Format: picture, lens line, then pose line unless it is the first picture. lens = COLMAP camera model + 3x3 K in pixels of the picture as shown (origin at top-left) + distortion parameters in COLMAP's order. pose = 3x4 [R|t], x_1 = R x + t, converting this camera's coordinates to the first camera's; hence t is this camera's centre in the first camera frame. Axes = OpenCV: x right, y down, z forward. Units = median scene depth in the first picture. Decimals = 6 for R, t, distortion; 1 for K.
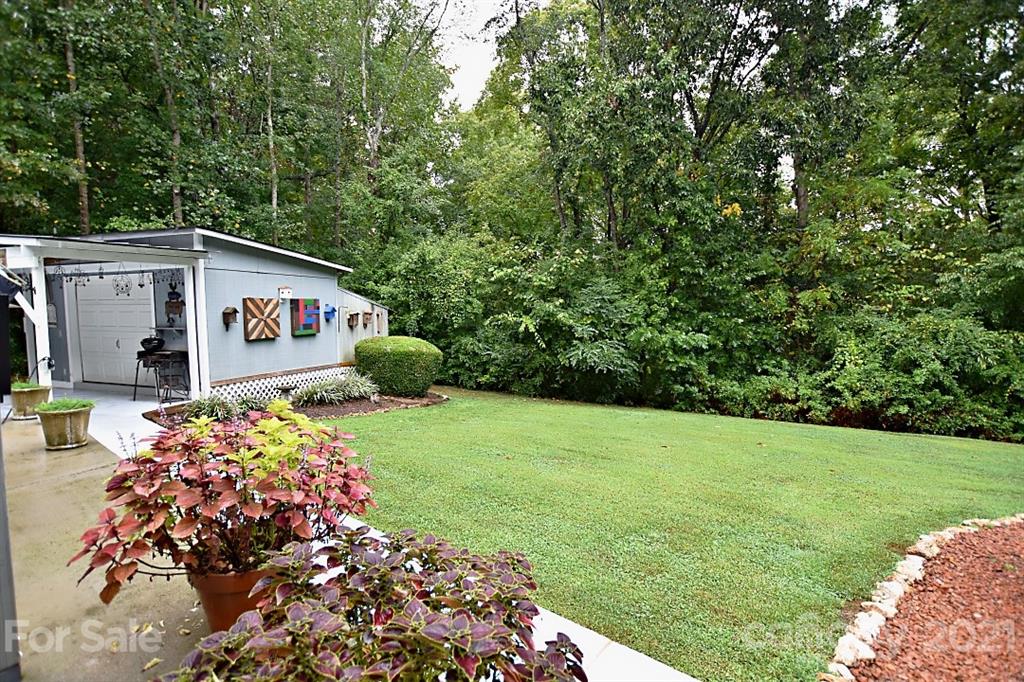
lens RADIAL K [[461.1, 0, 512.4], [0, 461.1, 343.1], [0, 0, 1]] dist [-0.032676, 0.006218]
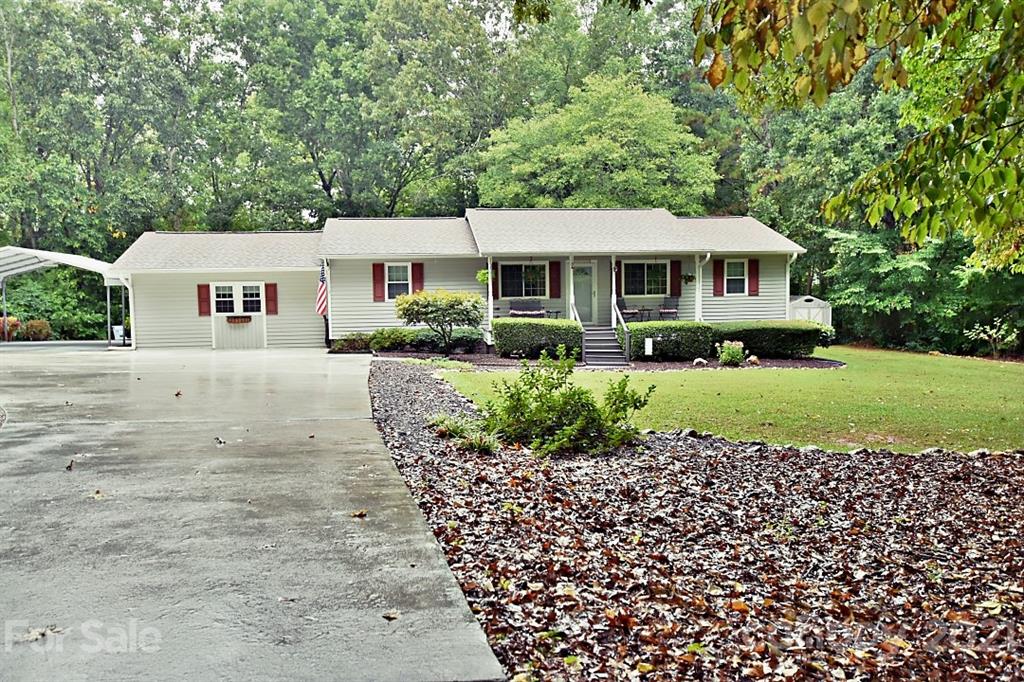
lens RADIAL K [[839.8, 0, 509.5], [0, 839.8, 340.6], [0, 0, 1]] dist [0.012006, 0.013365]
pose [[0.733181, -0.062518, 0.677153, -0.568339], [0.082327, 0.996601, 0.002873, 0.185456], [-0.675031, 0.053642, 0.735836, -2.216869]]
